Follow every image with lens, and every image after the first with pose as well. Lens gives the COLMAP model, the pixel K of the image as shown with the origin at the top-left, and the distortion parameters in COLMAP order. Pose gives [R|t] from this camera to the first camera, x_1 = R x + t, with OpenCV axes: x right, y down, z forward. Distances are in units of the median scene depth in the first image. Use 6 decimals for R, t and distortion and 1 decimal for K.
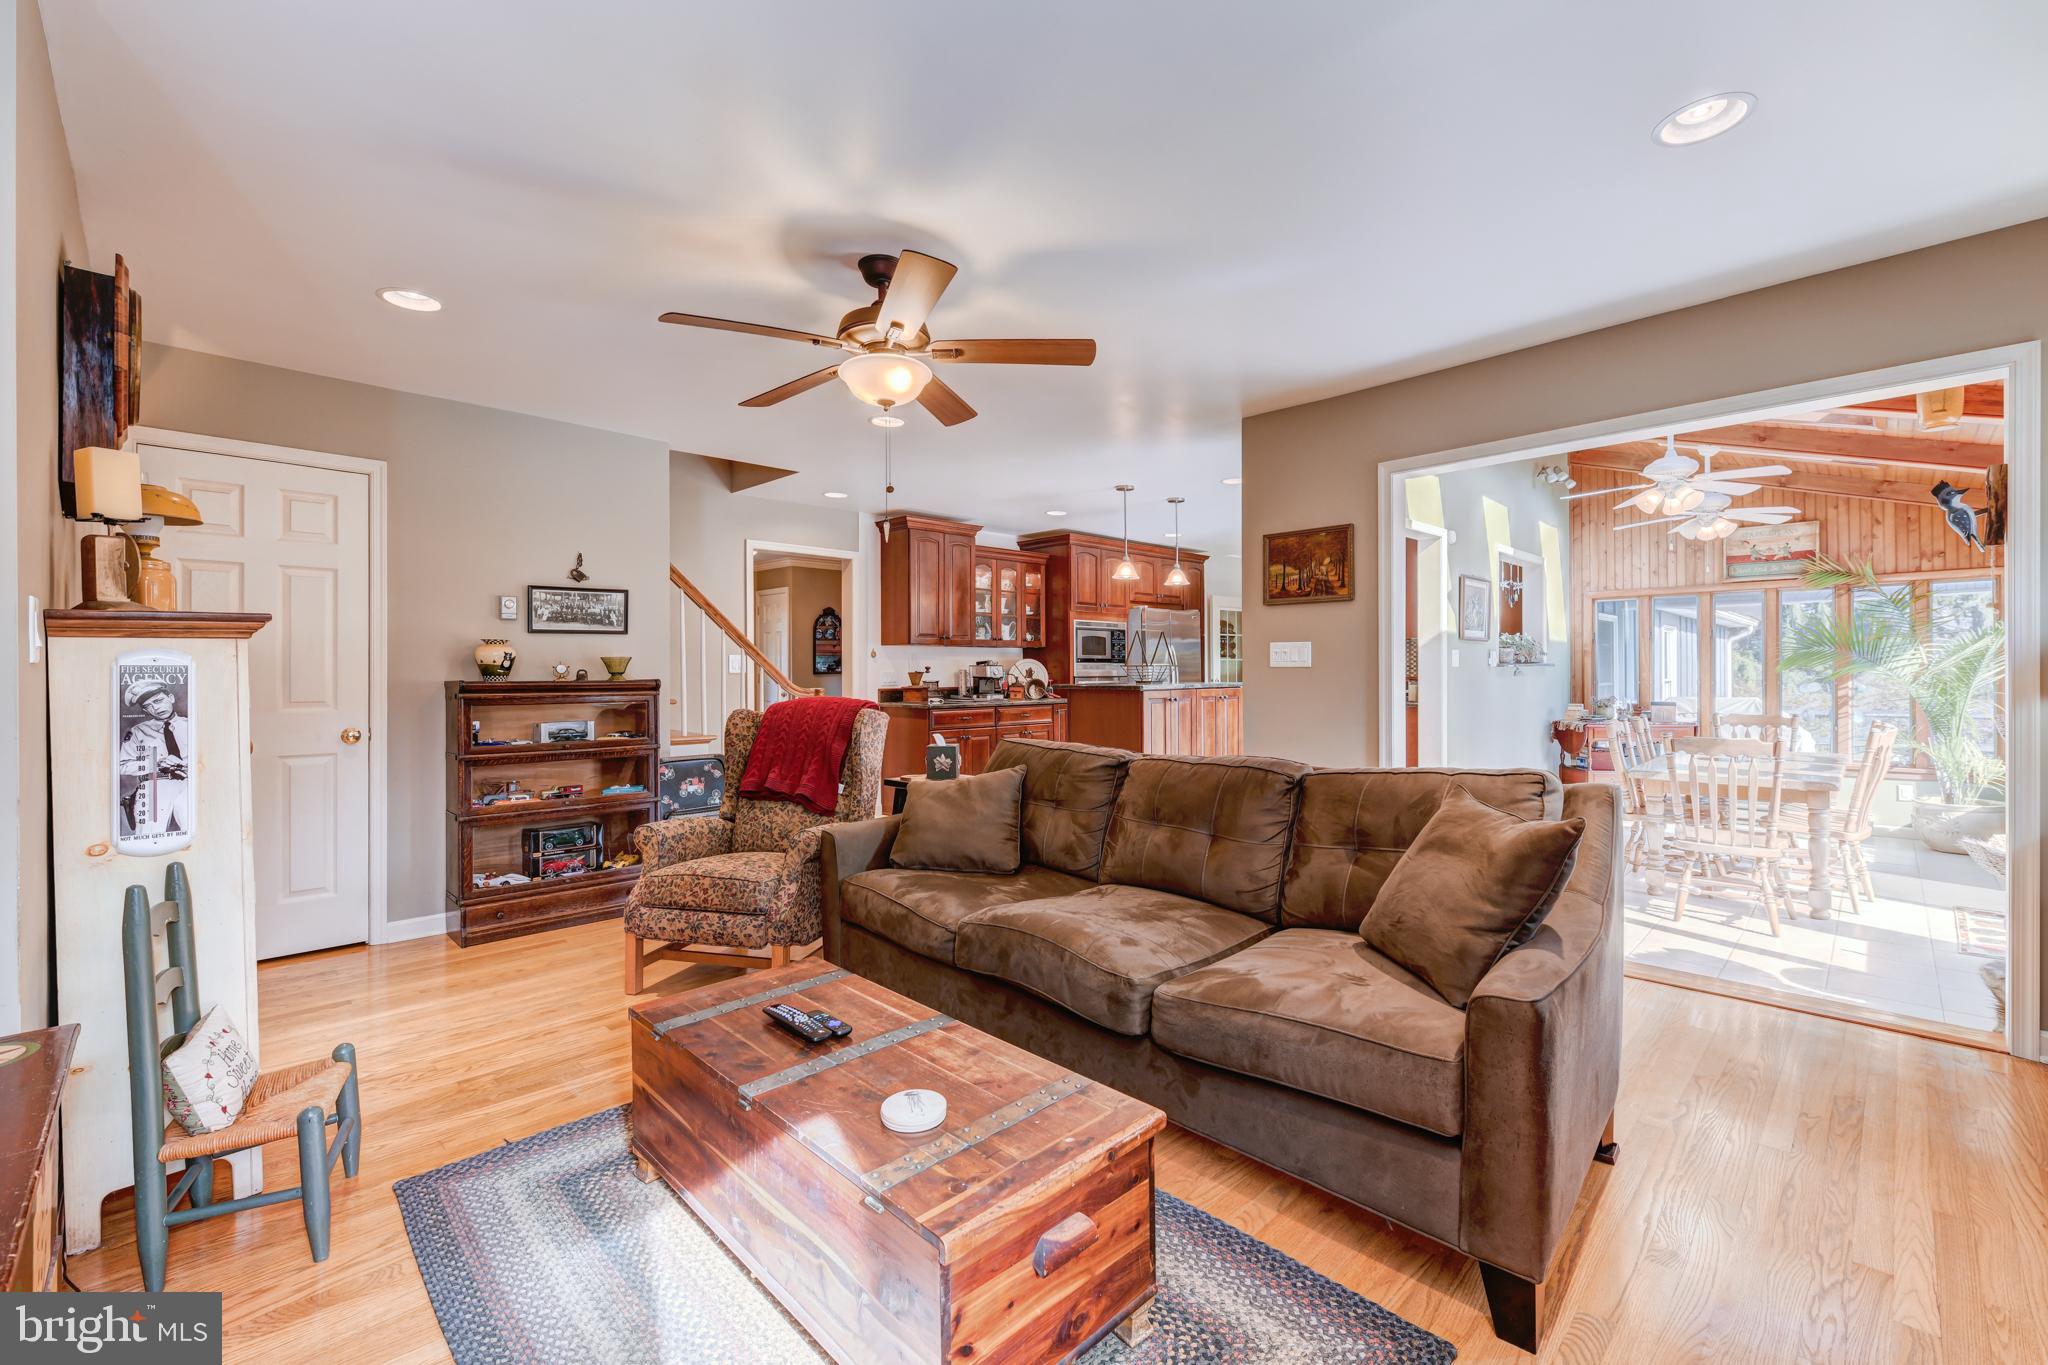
lens RADIAL K [[866.3, 0, 1020.3], [0, 866.3, 679.6], [0, 0, 1]] dist [-0.003349, -0.000250]
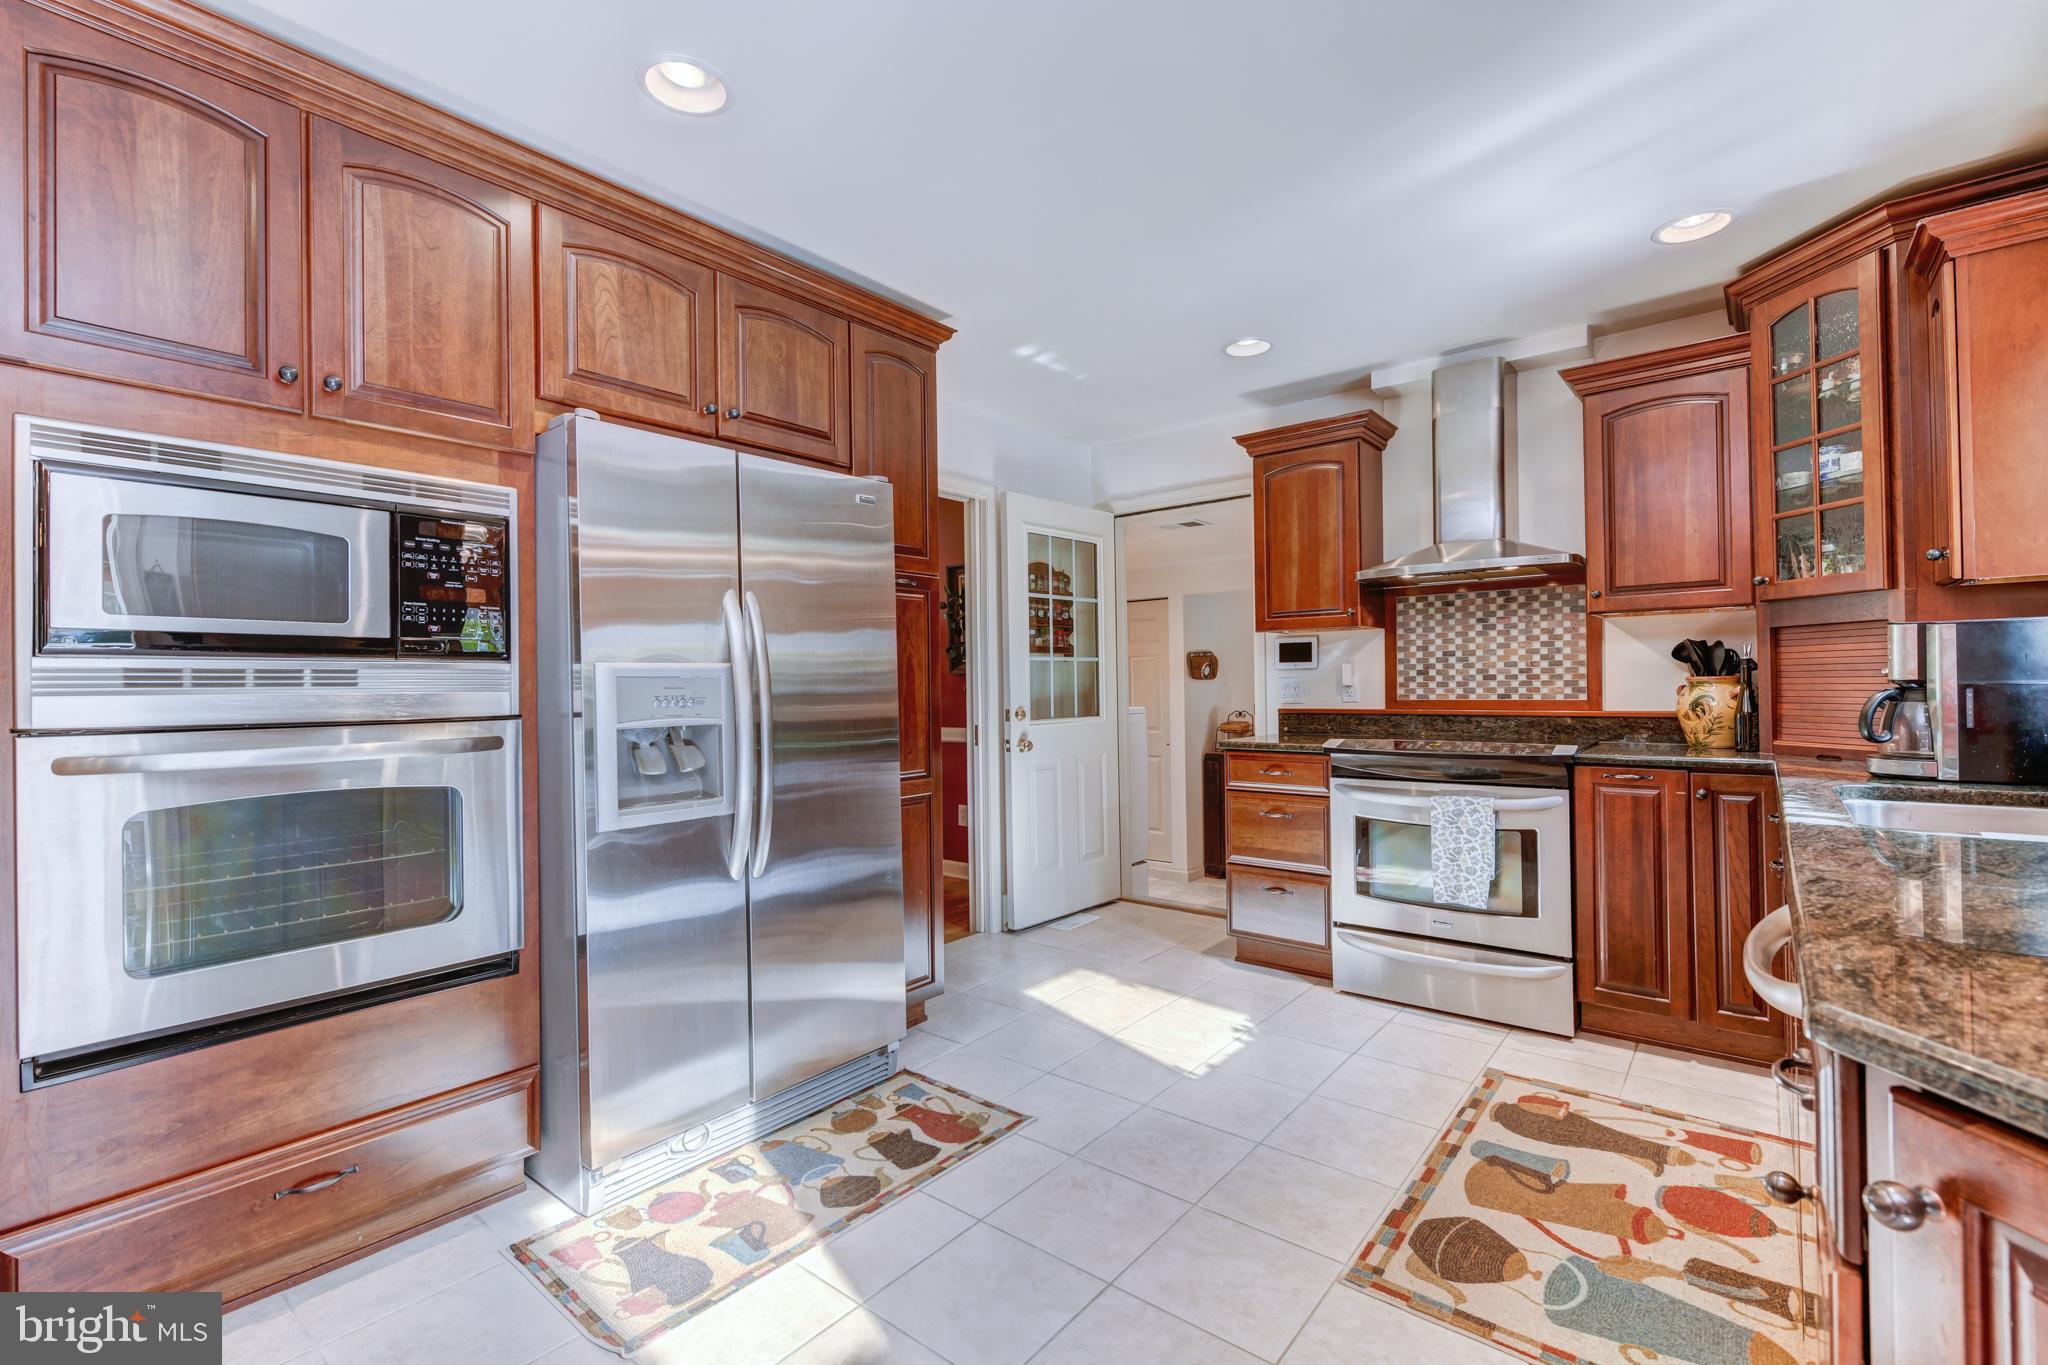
lens RADIAL K [[893.7, 0, 1023.0], [0, 893.7, 682.4], [0, 0, 1]] dist [0.000093, 0.000001]
pose [[0.994682, -0.006056, 0.102817, 0.205771], [0.007157, 0.999921, -0.010346, -0.009059], [-0.102746, 0.011027, 0.994646, 0.661518]]
